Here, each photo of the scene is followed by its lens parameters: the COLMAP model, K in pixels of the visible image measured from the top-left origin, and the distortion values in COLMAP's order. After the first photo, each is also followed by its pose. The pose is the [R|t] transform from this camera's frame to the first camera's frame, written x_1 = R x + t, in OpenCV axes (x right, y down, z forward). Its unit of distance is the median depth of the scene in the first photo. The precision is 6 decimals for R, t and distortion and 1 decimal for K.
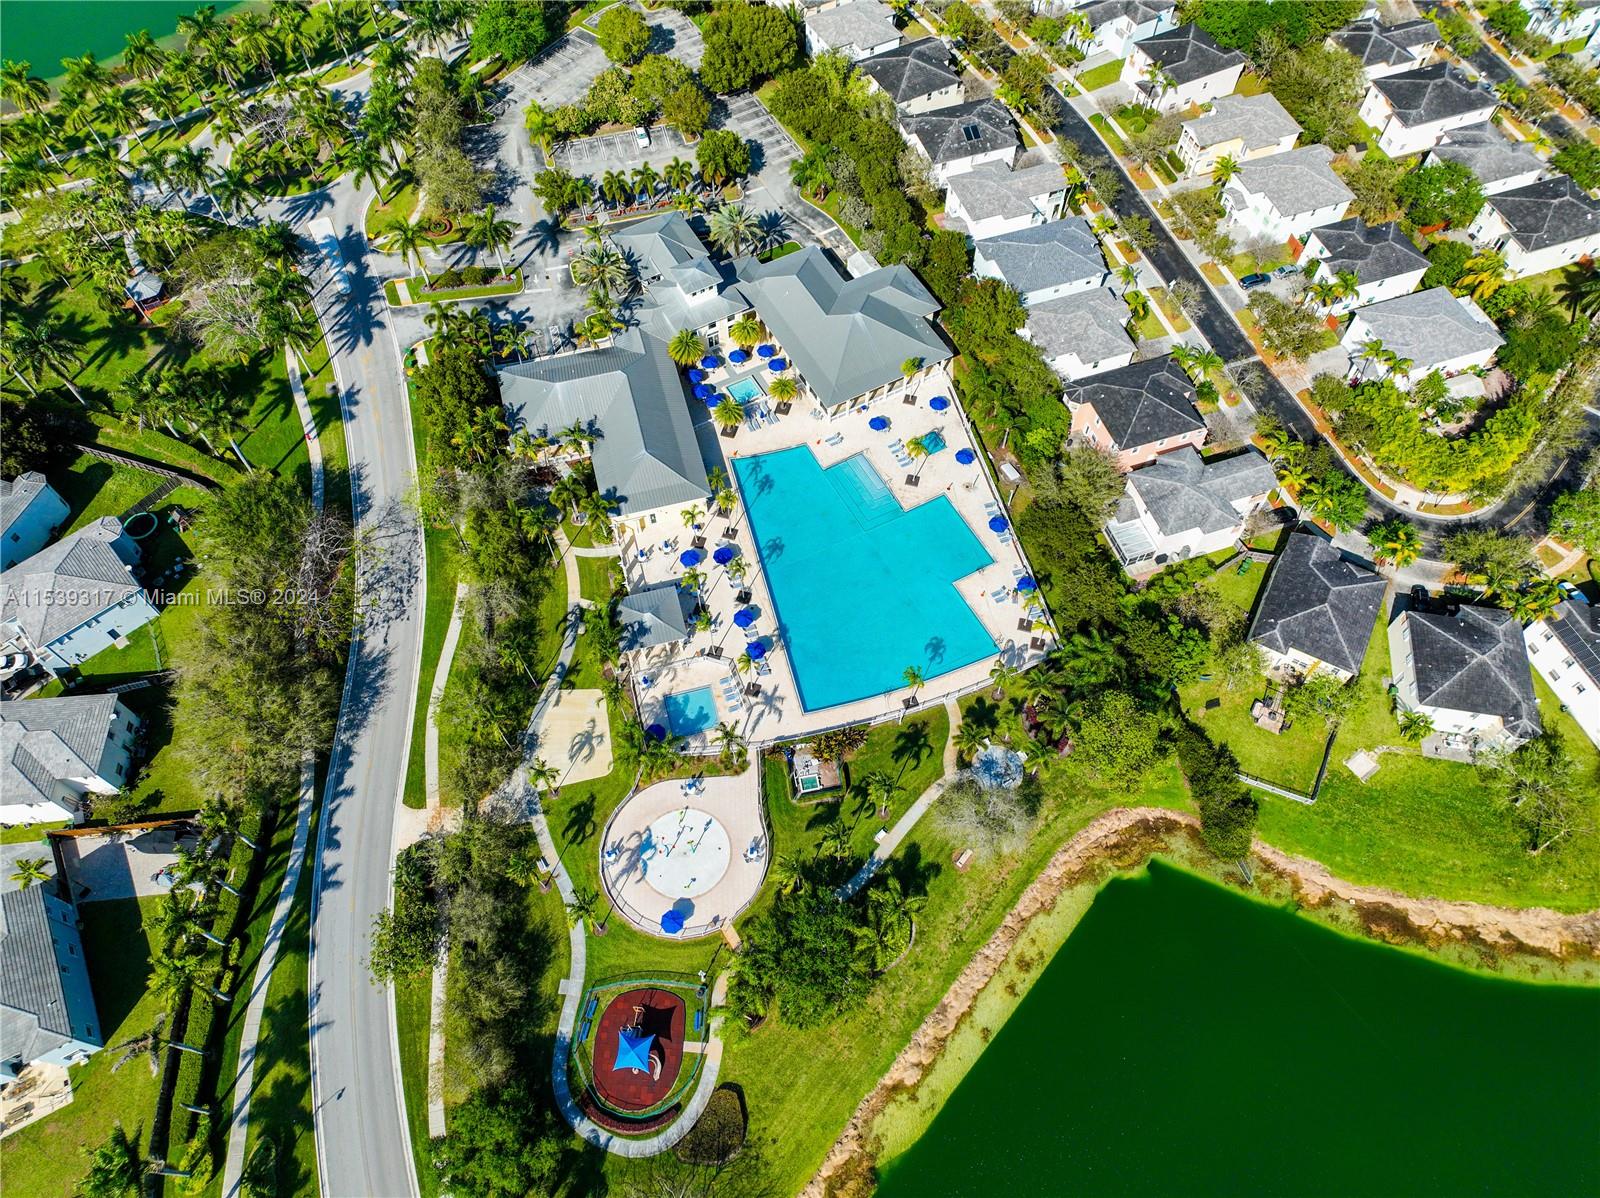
lens RADIAL K [[1117.5, 0, 800.0], [0, 1117.5, 599.0], [0, 0, 1]] dist [0.003982, 0.000939]
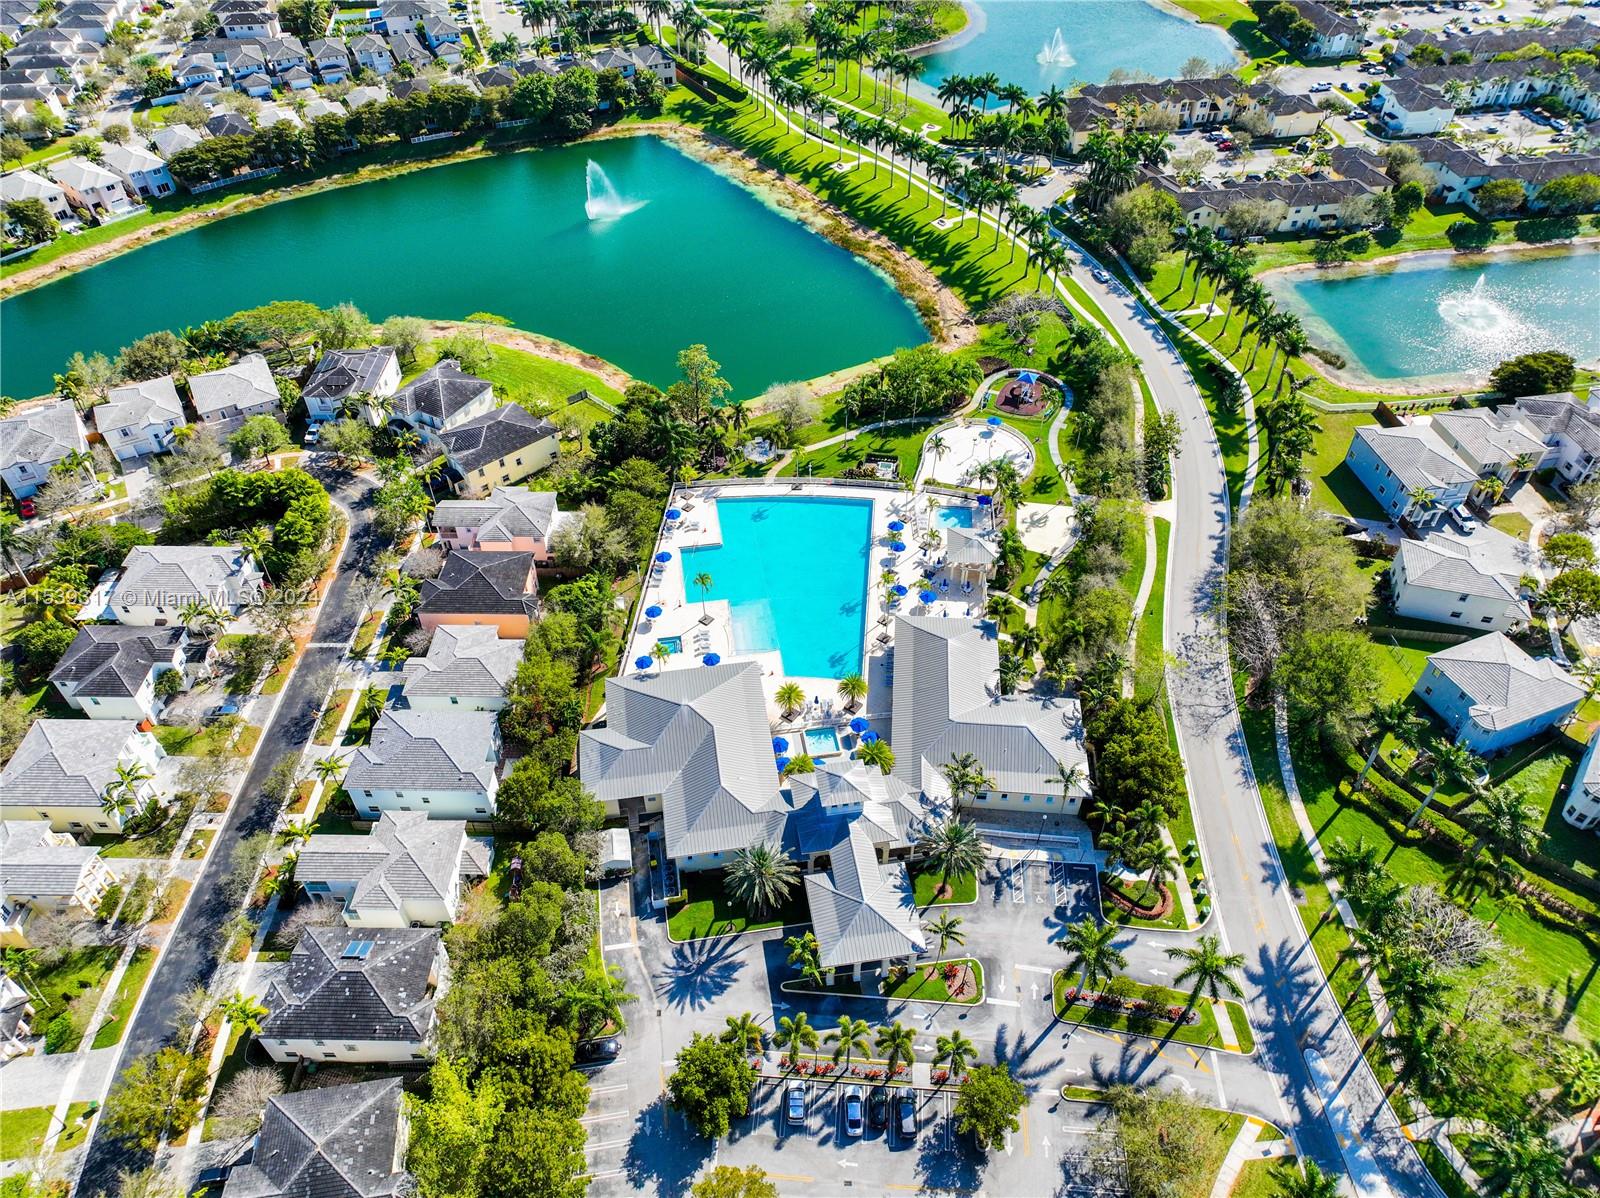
lens RADIAL K [[1117.5, 0, 800.0], [0, 1117.5, 599.0], [0, 0, 1]] dist [0.003982, 0.000939]
pose [[-0.940779, -0.236028, 0.243365, -0.256676], [0.291358, -0.195866, 0.936348, -1.155773], [-0.173337, 0.951802, 0.253036, 0.745744]]
